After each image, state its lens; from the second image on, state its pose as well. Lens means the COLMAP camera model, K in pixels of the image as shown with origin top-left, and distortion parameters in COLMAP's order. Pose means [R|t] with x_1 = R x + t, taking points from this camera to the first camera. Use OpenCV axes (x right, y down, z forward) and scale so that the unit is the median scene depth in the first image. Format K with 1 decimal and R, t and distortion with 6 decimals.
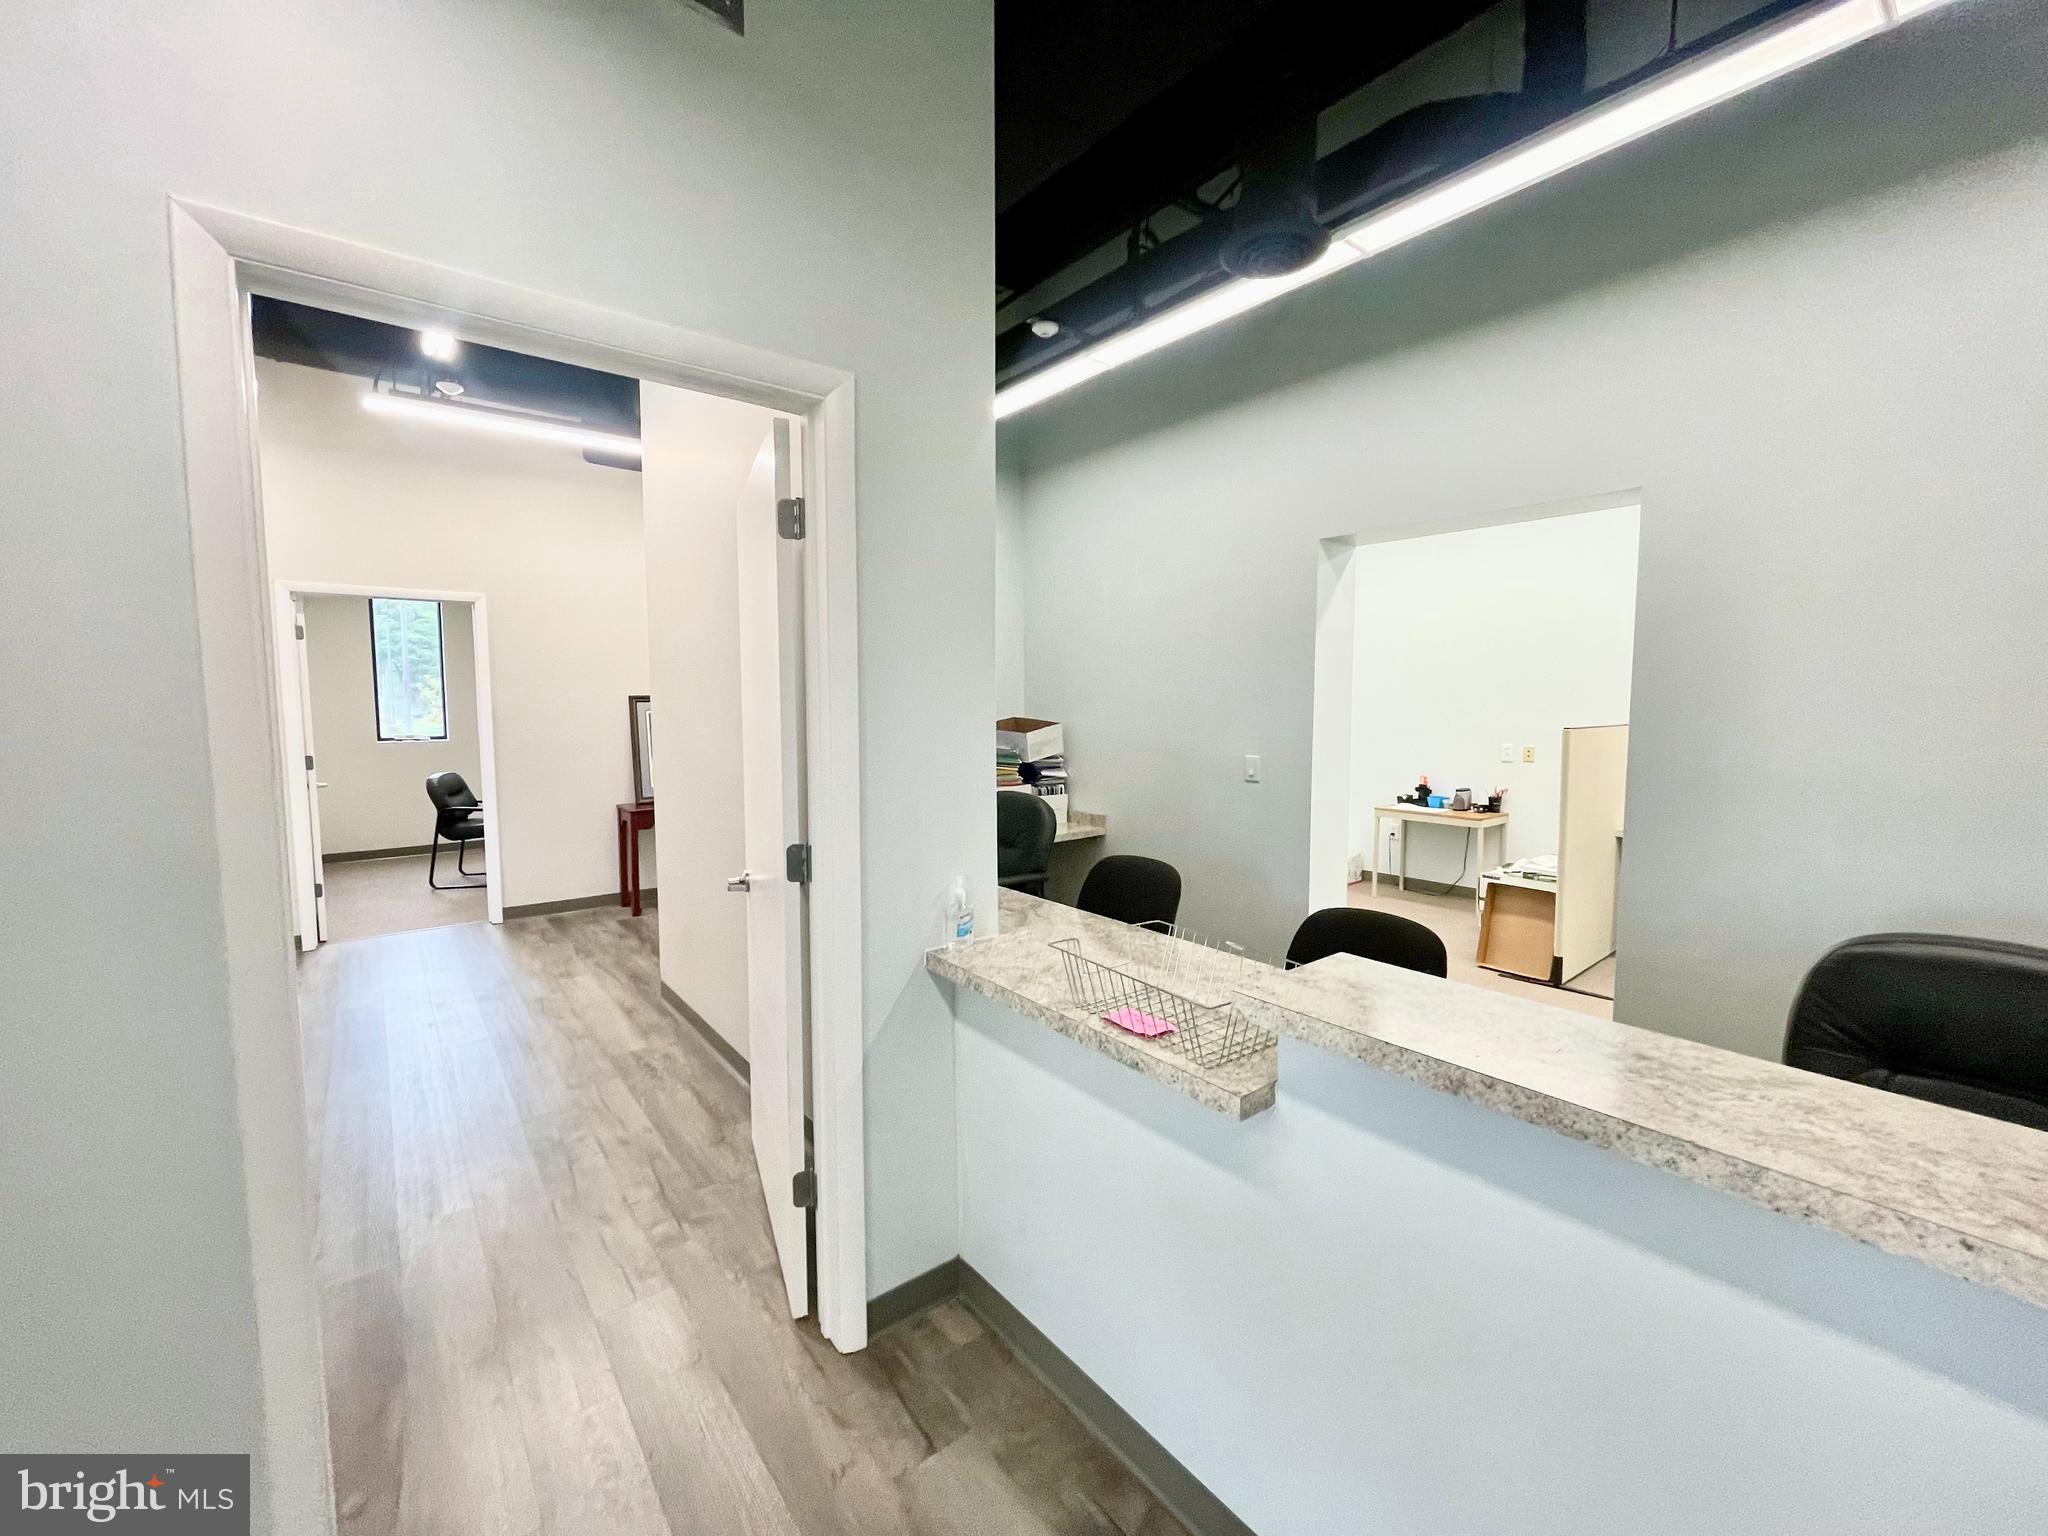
lens RADIAL K [[824.0, 0, 1022.4], [0, 824.0, 761.4], [0, 0, 1]] dist [-0.001064, -0.000127]
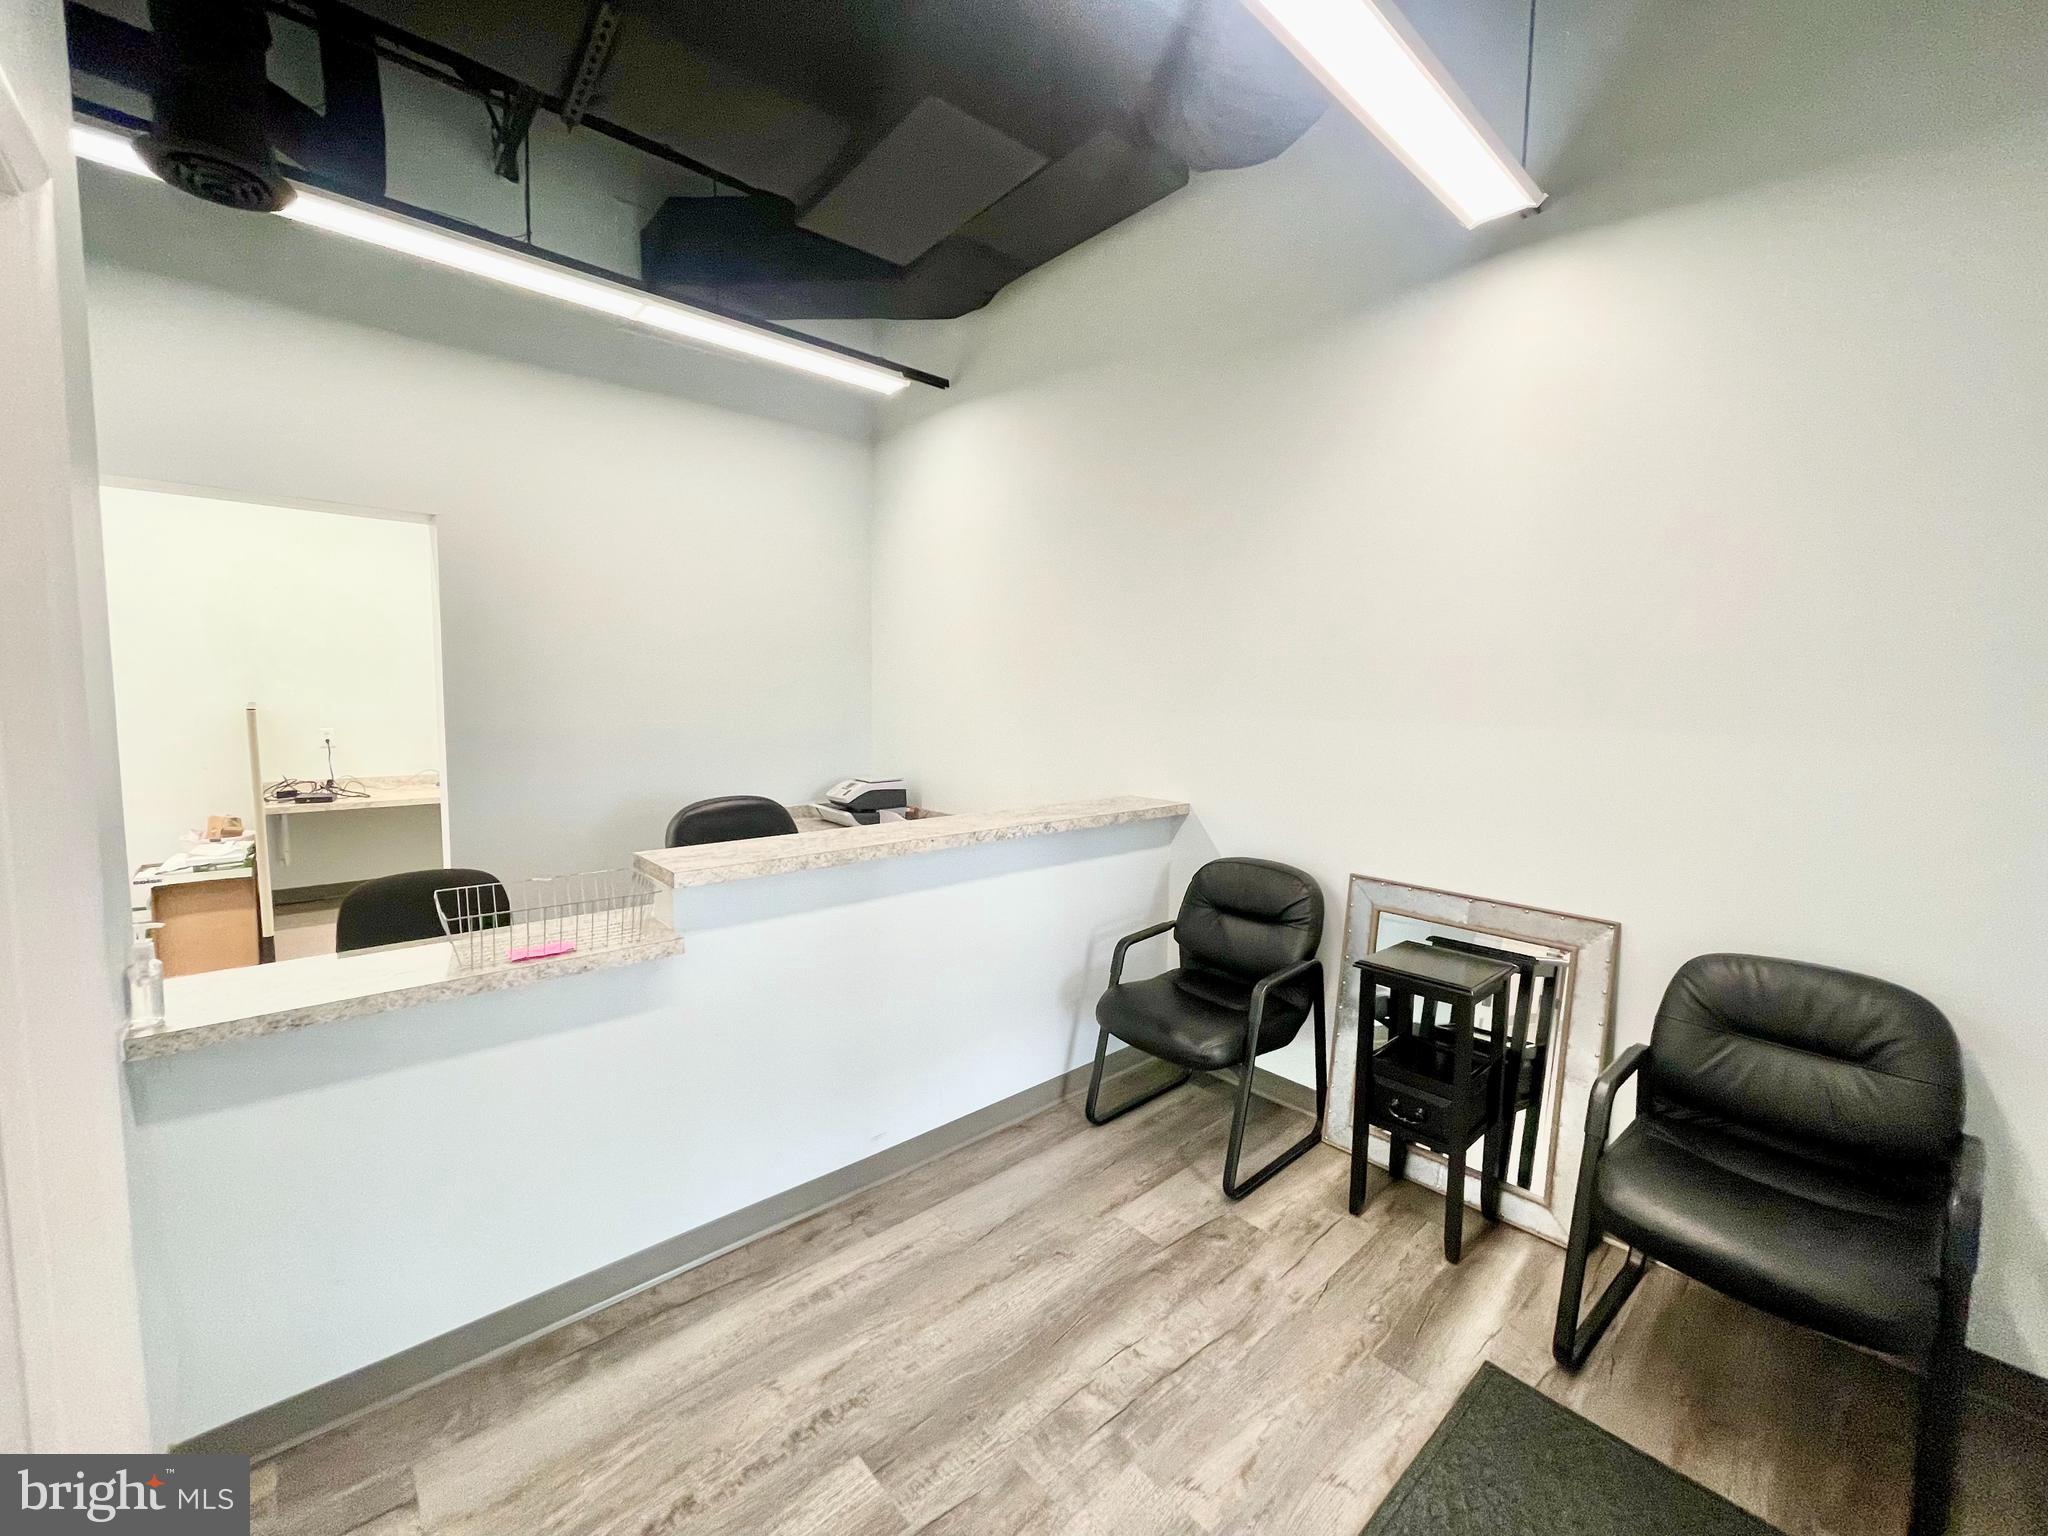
lens RADIAL K [[824.0, 0, 1022.4], [0, 824.0, 761.4], [0, 0, 1]] dist [-0.001064, -0.000127]
pose [[-0.053242, -0.087822, 0.994712, -0.937356], [0.063190, 0.993832, 0.091126, -0.019471], [-0.996580, 0.067708, -0.047365, 0.301304]]
